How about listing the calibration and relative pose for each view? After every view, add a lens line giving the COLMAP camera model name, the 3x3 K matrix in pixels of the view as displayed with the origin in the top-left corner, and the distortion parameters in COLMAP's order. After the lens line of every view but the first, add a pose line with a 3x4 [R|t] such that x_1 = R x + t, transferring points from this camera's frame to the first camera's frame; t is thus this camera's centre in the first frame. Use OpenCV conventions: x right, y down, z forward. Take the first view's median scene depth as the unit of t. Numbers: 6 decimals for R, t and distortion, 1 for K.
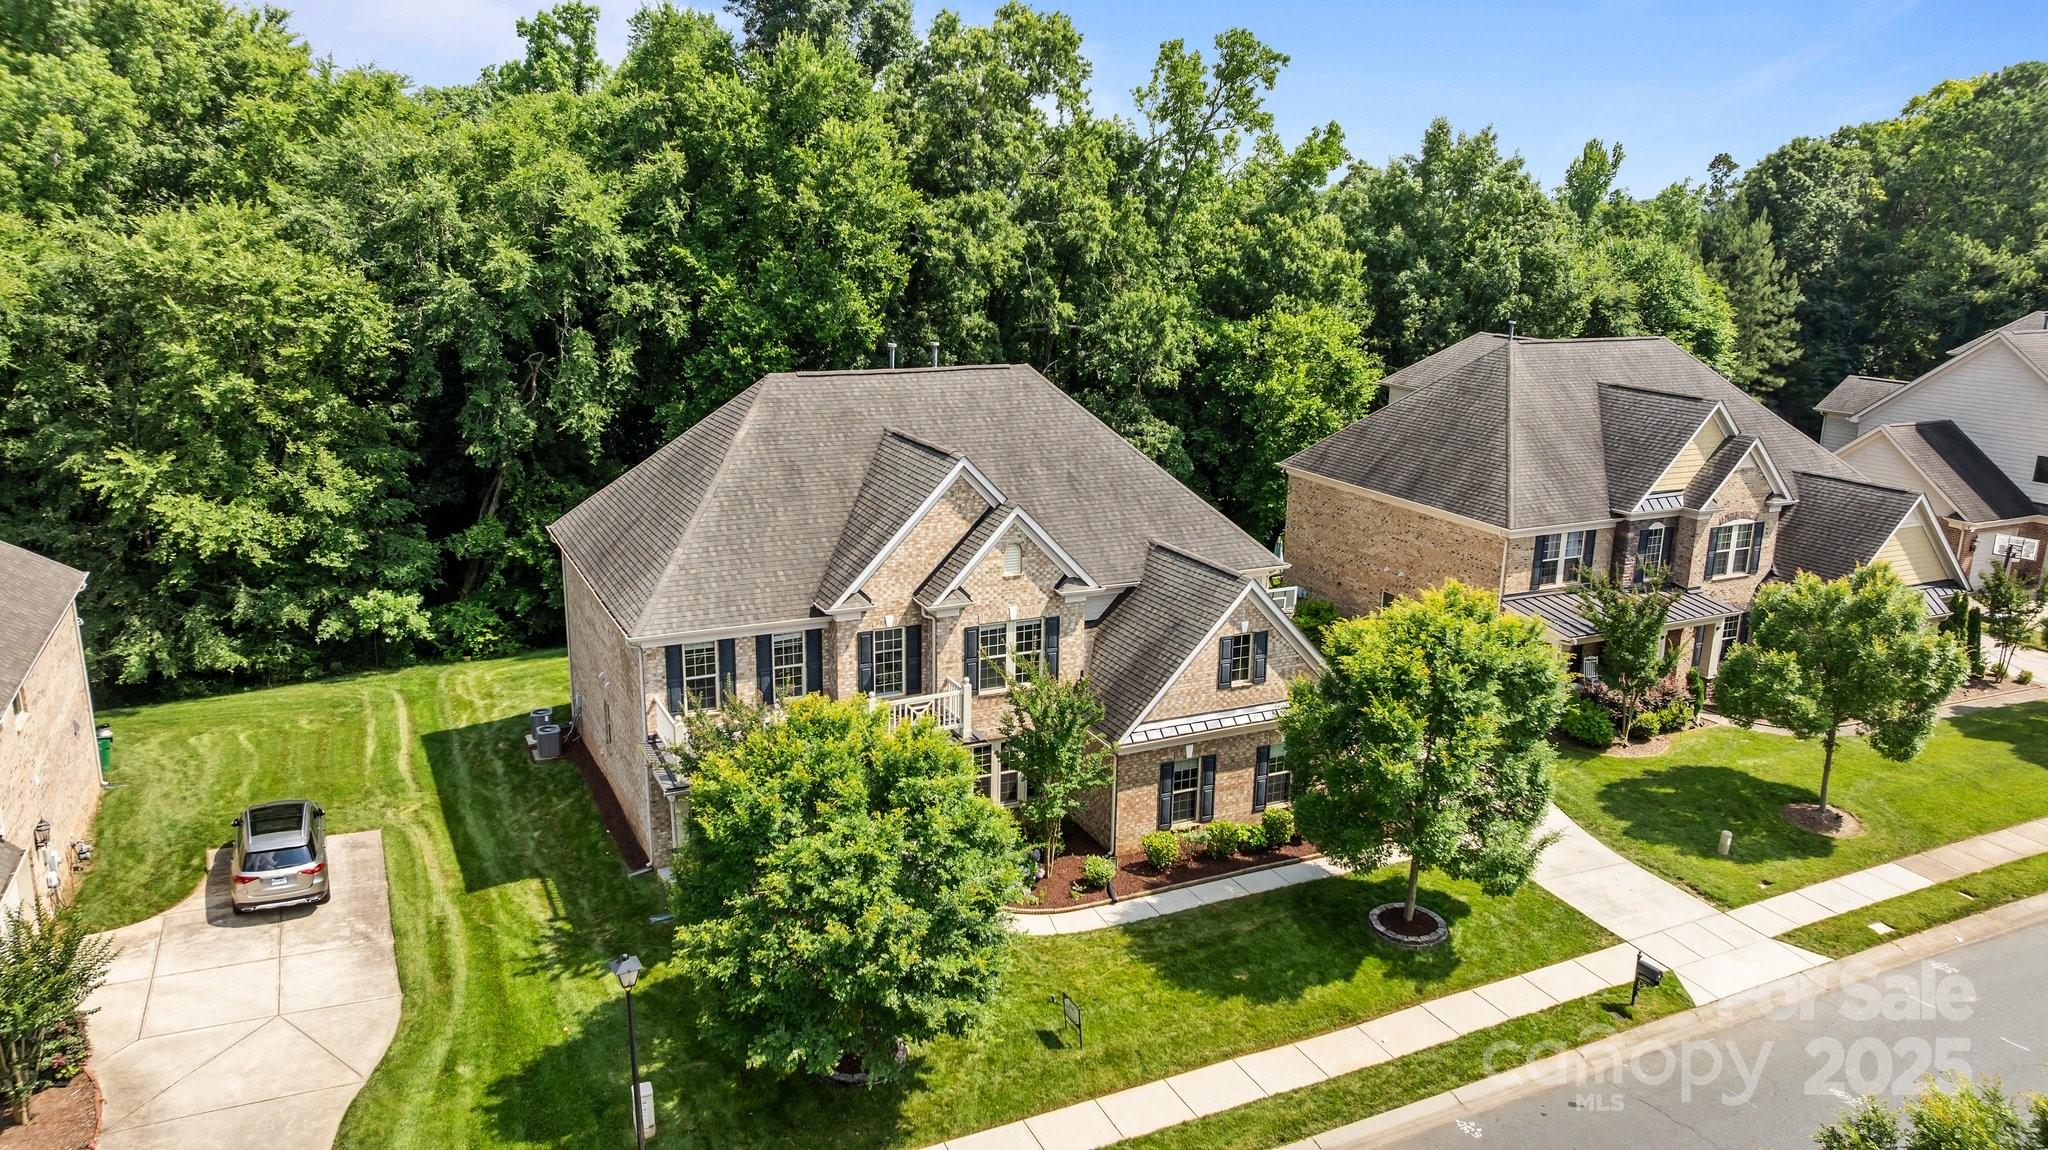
lens RADIAL K [[1431.4, 0, 1013.7], [0, 1431.4, 580.2], [0, 0, 1]] dist [-0.041349, 0.000033]
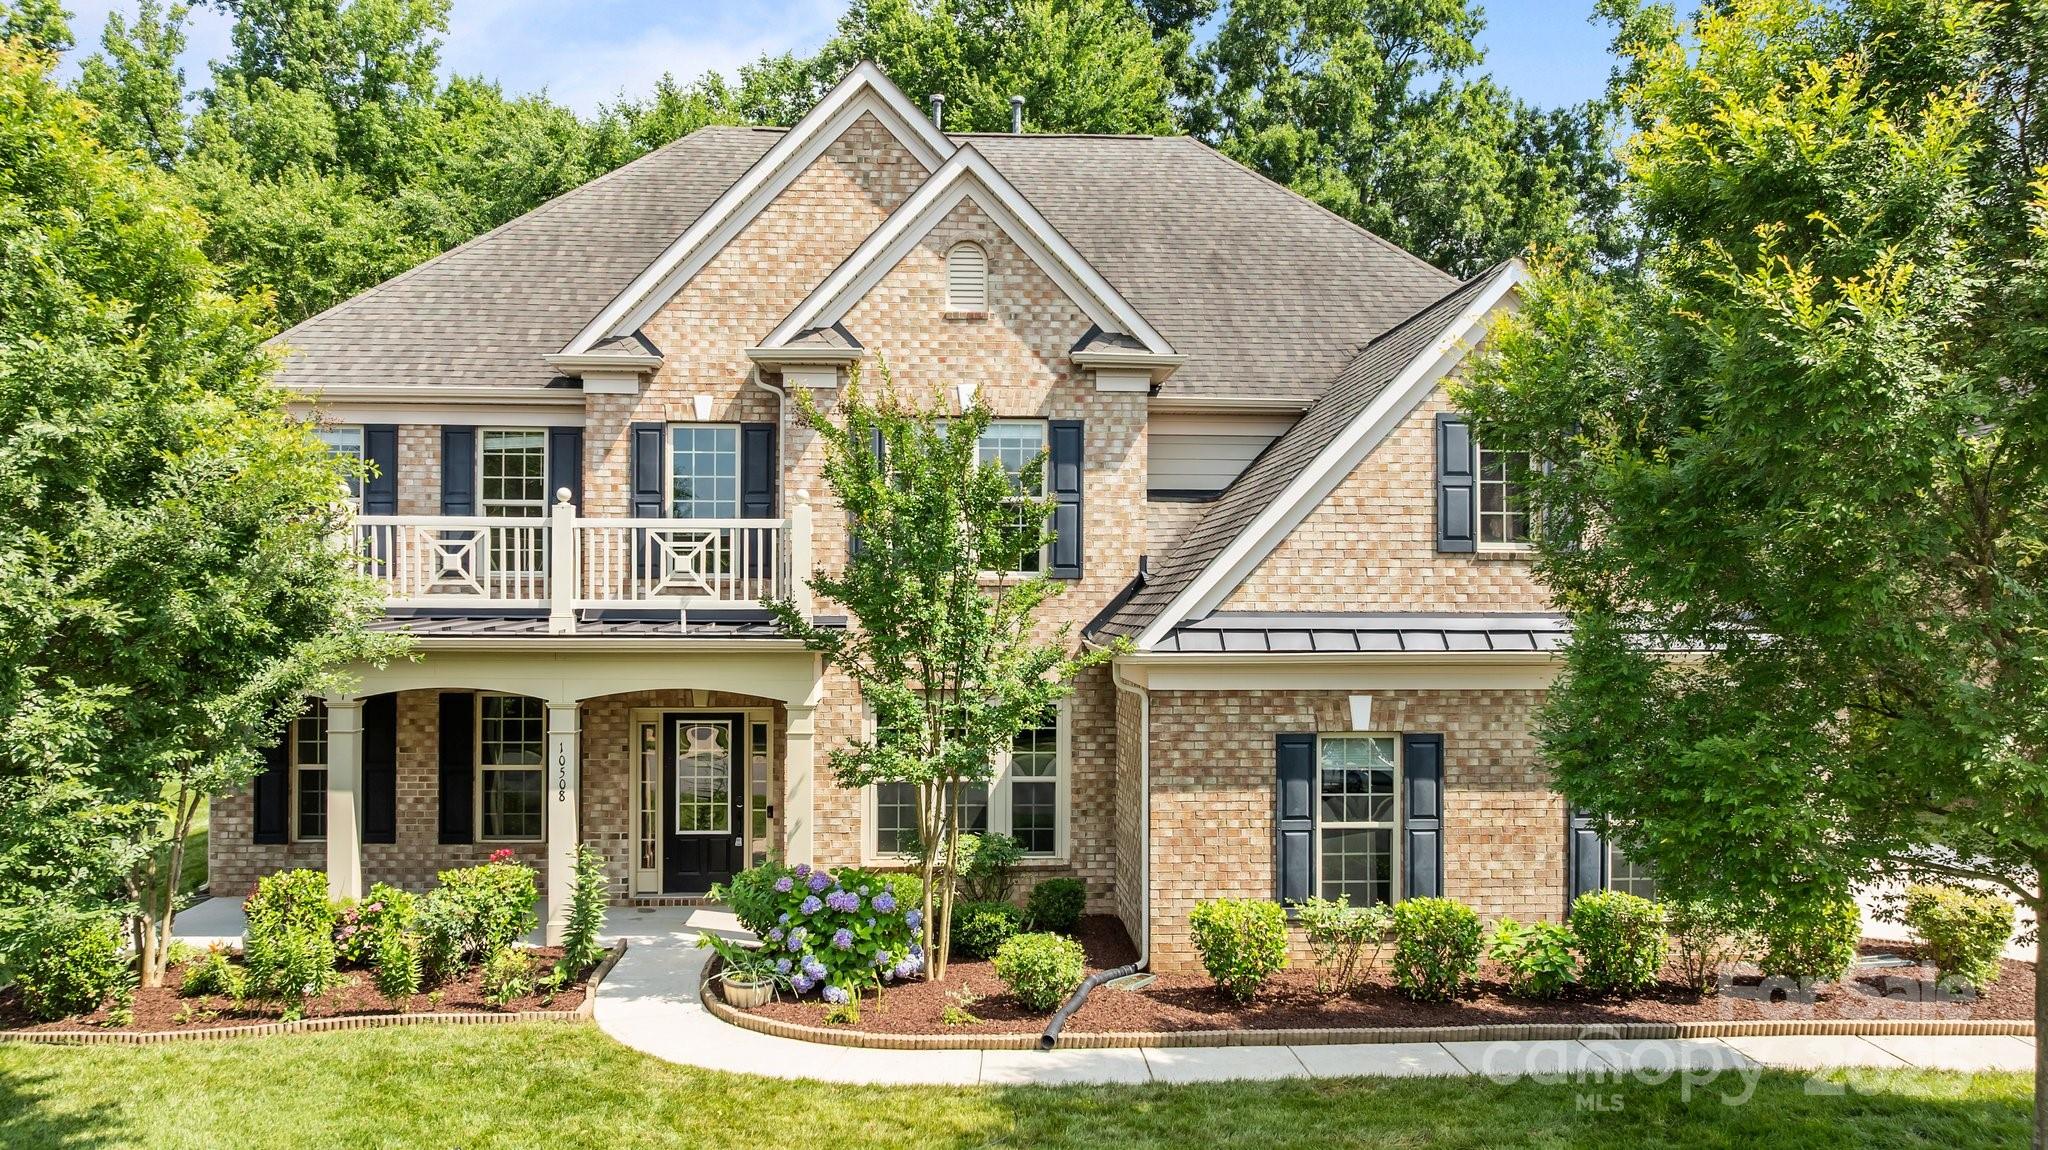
lens RADIAL K [[1431.4, 0, 1013.7], [0, 1431.4, 580.2], [0, 0, 1]] dist [-0.041349, 0.000033]
pose [[0.928702, -0.014882, -0.370529, 0.179204], [-0.084958, 0.964079, -0.251662, 0.190058], [0.360964, 0.265198, 0.894078, 0.614594]]
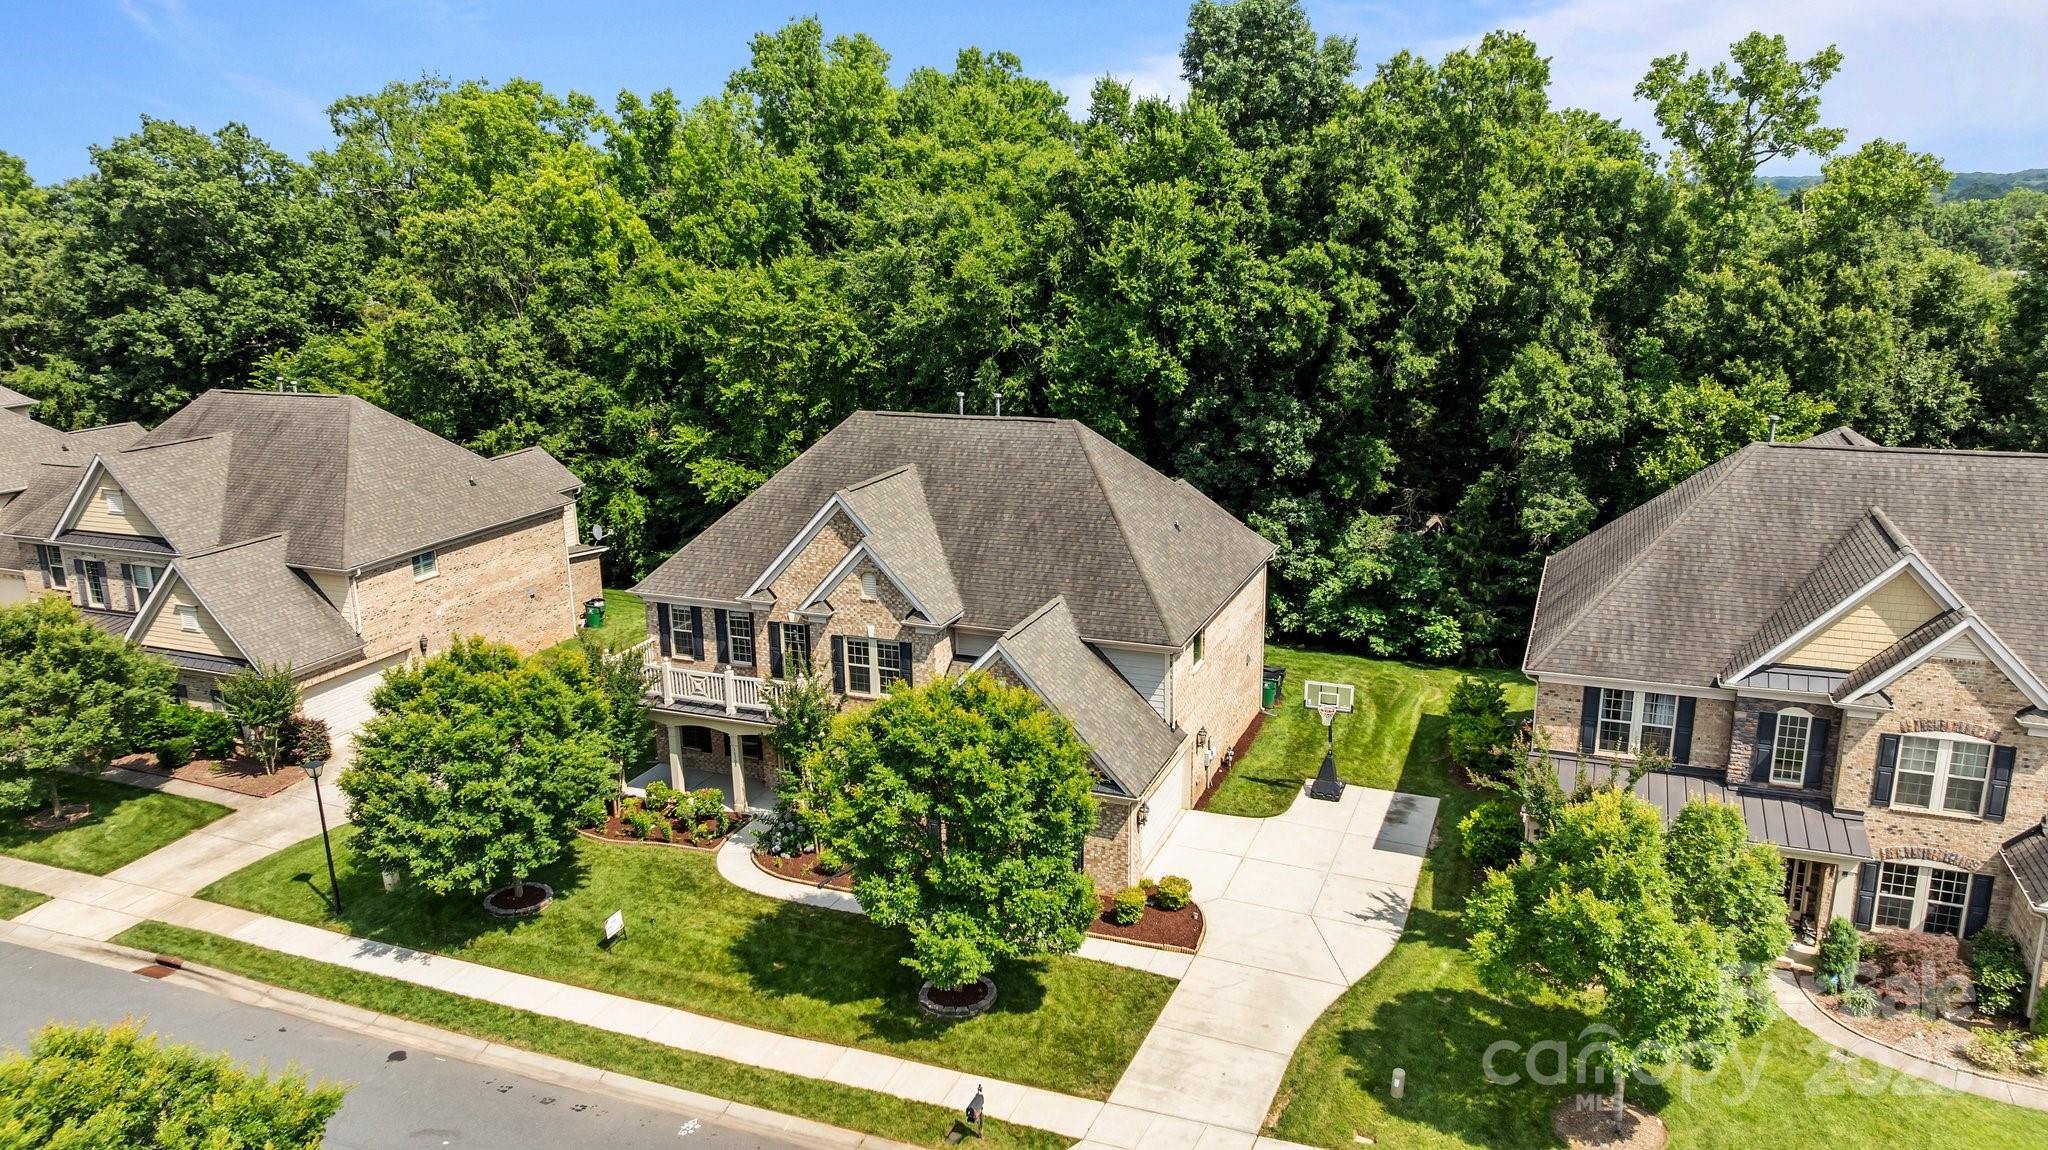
lens RADIAL K [[1431.4, 0, 1013.7], [0, 1431.4, 580.2], [0, 0, 1]] dist [-0.041349, 0.000033]
pose [[0.677828, 0.162240, -0.717096, 0.901396], [-0.163936, 0.984145, 0.067699, -0.115158], [0.716710, 0.071670, 0.693678, 0.272712]]
